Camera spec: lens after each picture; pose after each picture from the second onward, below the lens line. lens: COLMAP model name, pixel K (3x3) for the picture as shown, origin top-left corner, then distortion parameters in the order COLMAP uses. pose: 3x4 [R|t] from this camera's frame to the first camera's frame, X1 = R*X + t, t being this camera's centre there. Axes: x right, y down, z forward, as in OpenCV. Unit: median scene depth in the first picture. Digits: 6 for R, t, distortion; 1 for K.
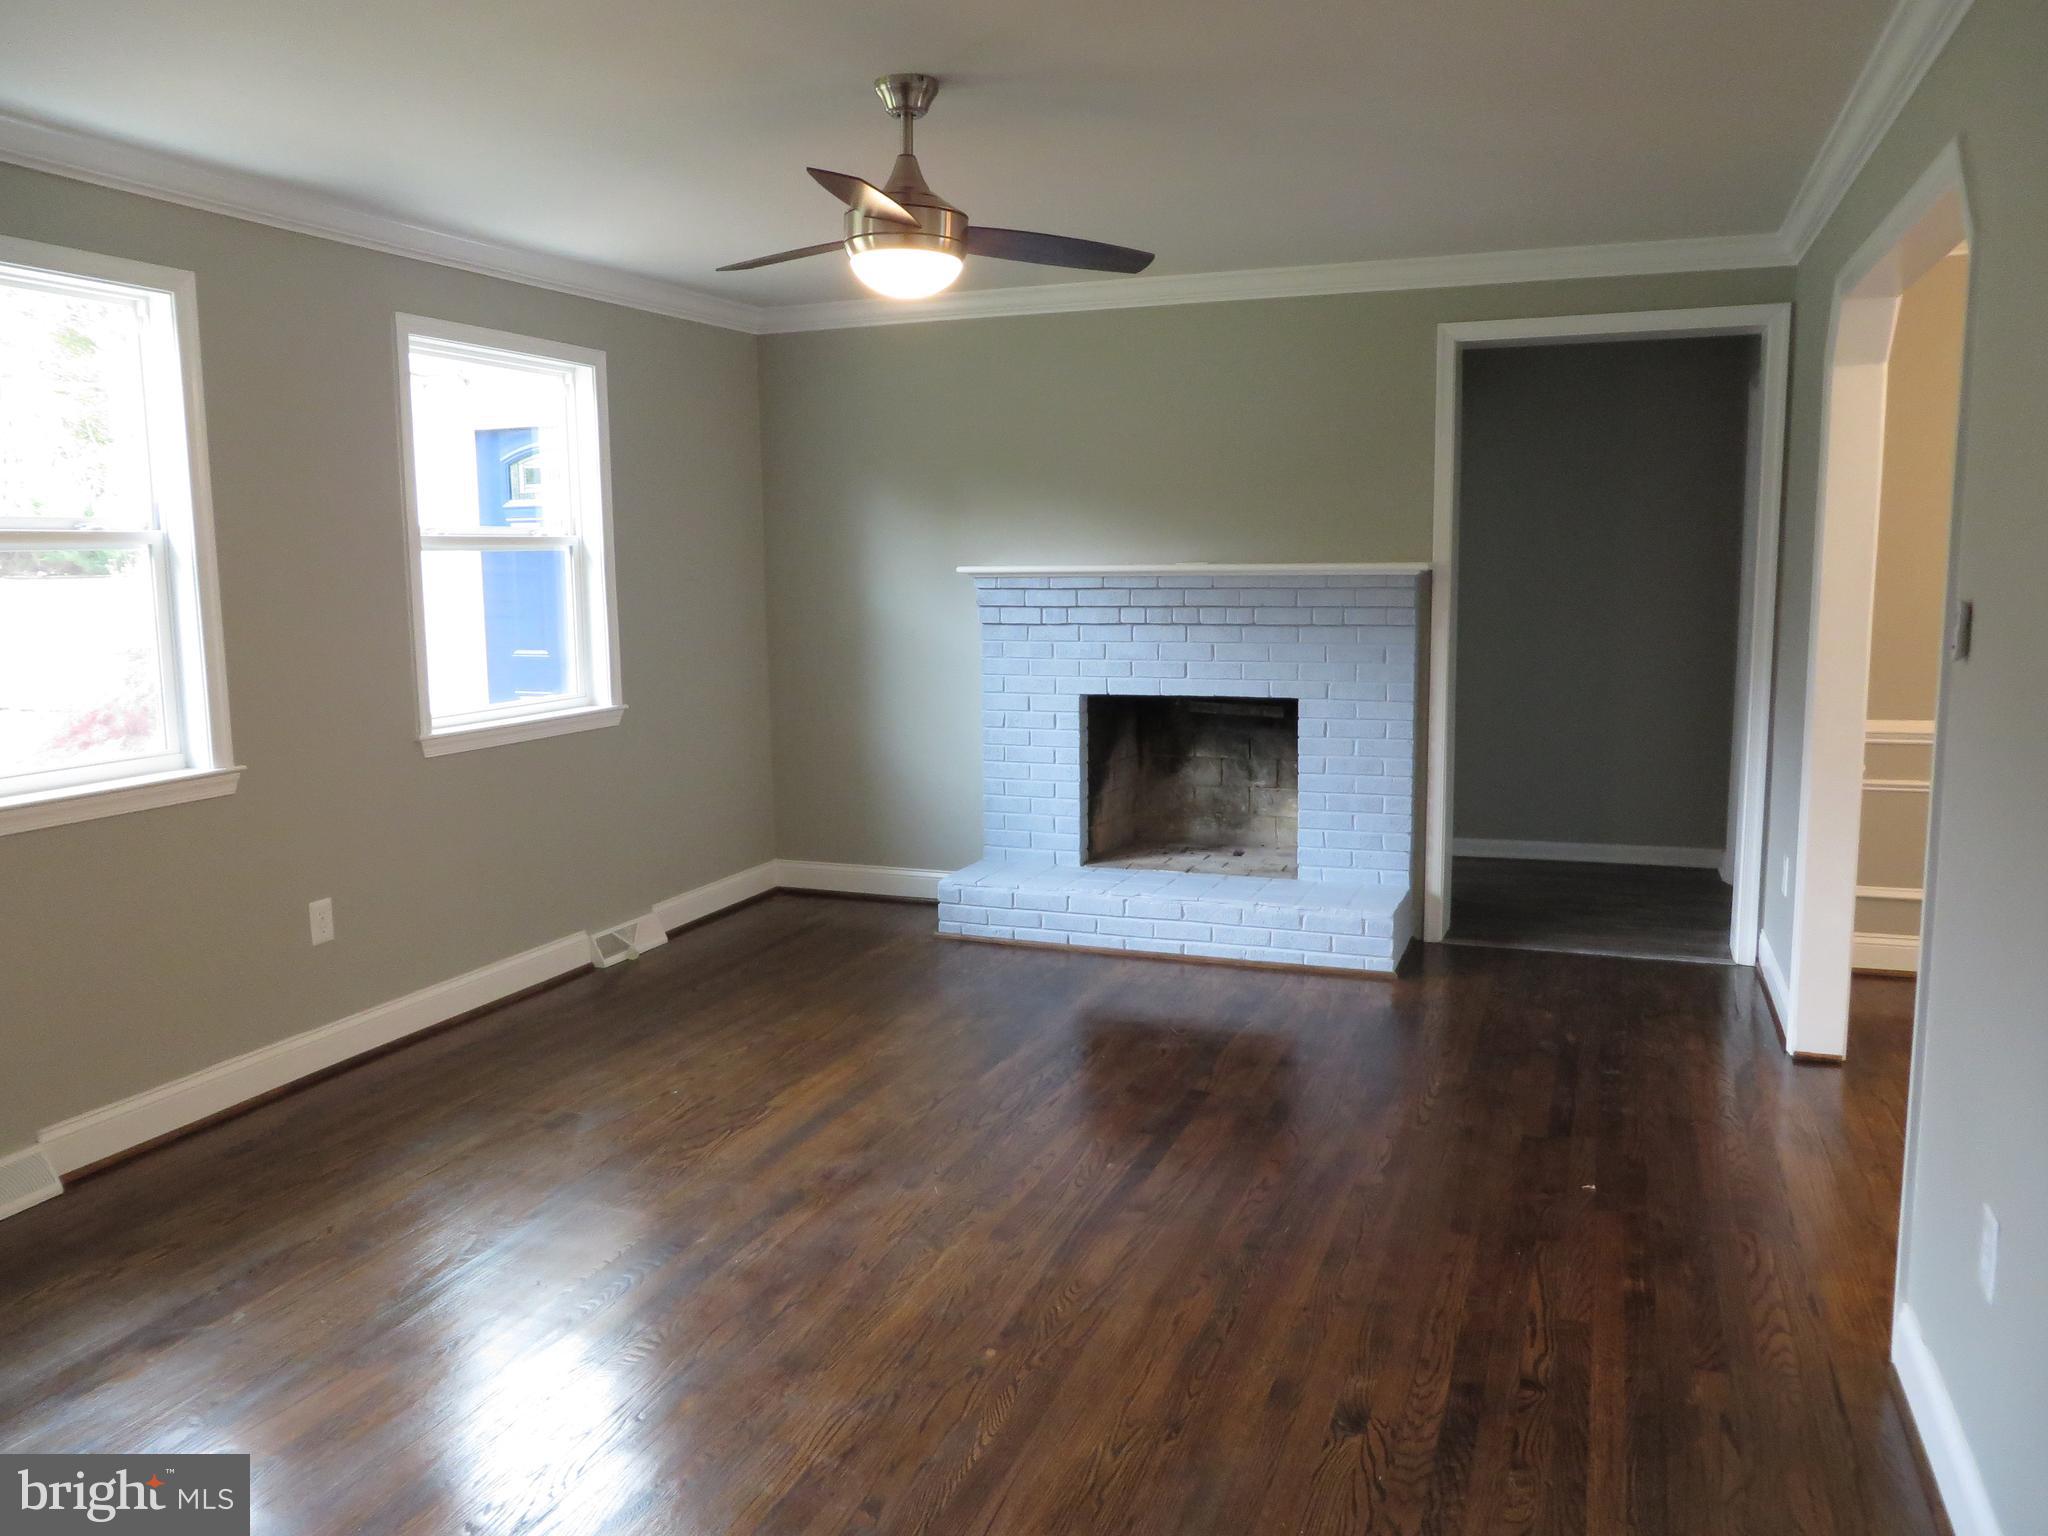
lens RADIAL K [[1570.3, 0, 1024.0], [0, 1570.3, 768.0], [0, 0, 1]] dist [-0.000729, -0.001162]
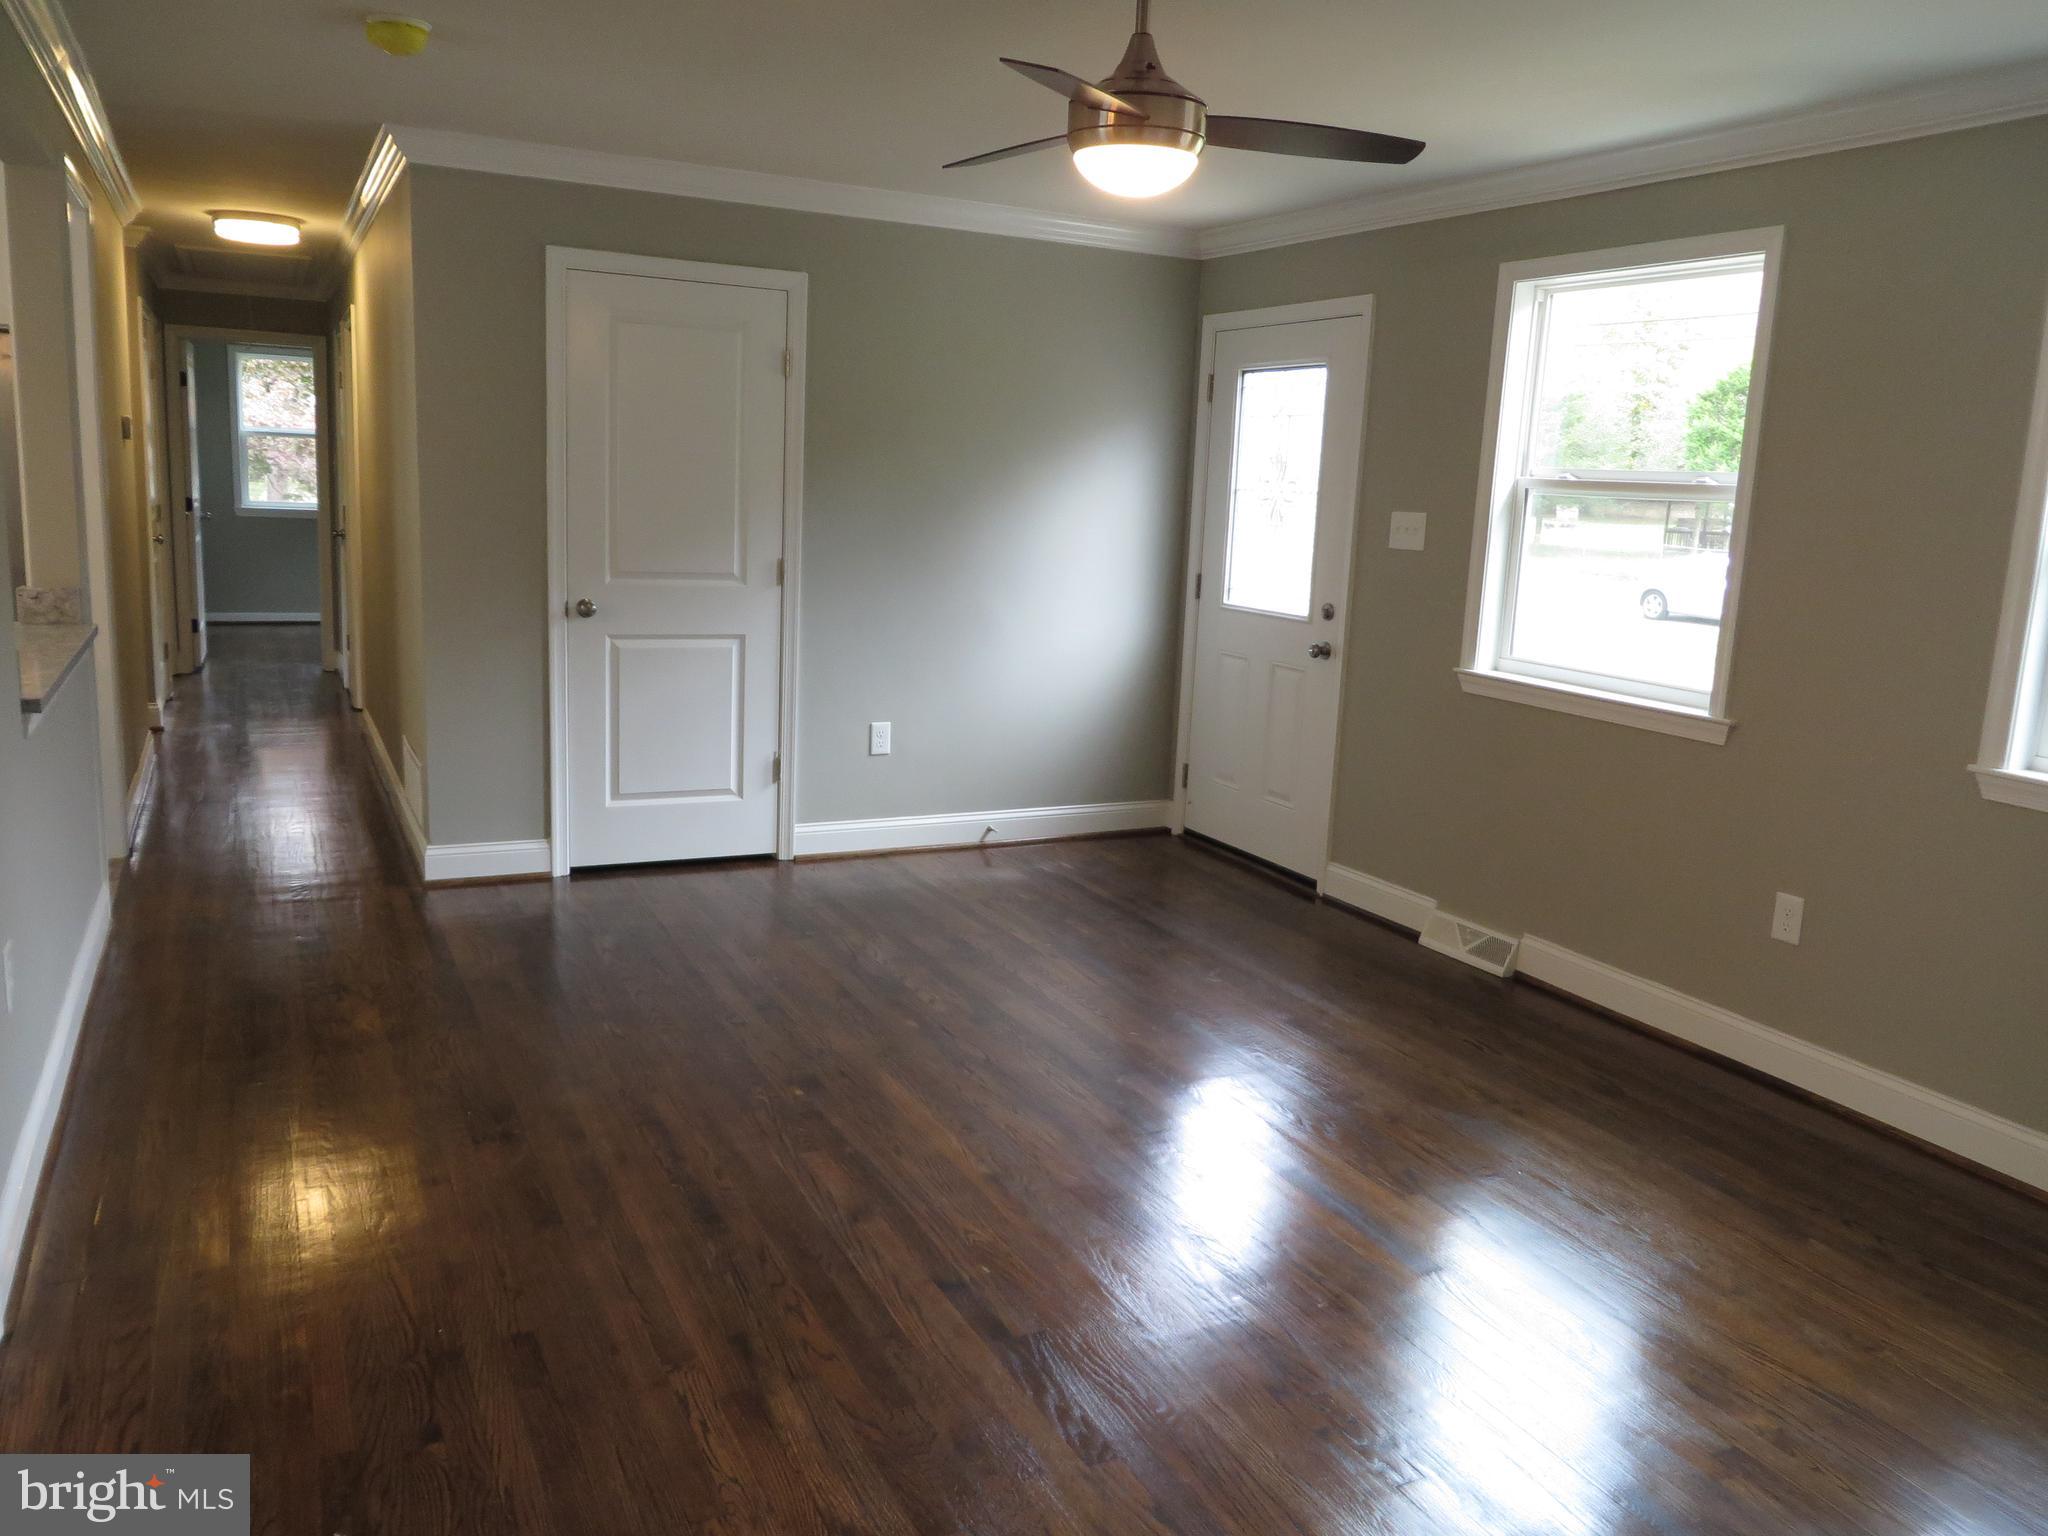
lens RADIAL K [[1528.4, 0, 1024.0], [0, 1528.4, 768.0], [0, 0, 1]] dist [-0.019075, -0.003704]
pose [[-0.677562, 0.115053, -0.726410, 0.542172], [-0.142840, 0.948295, 0.283432, -0.192959], [0.721461, 0.295803, -0.626095, 1.362176]]
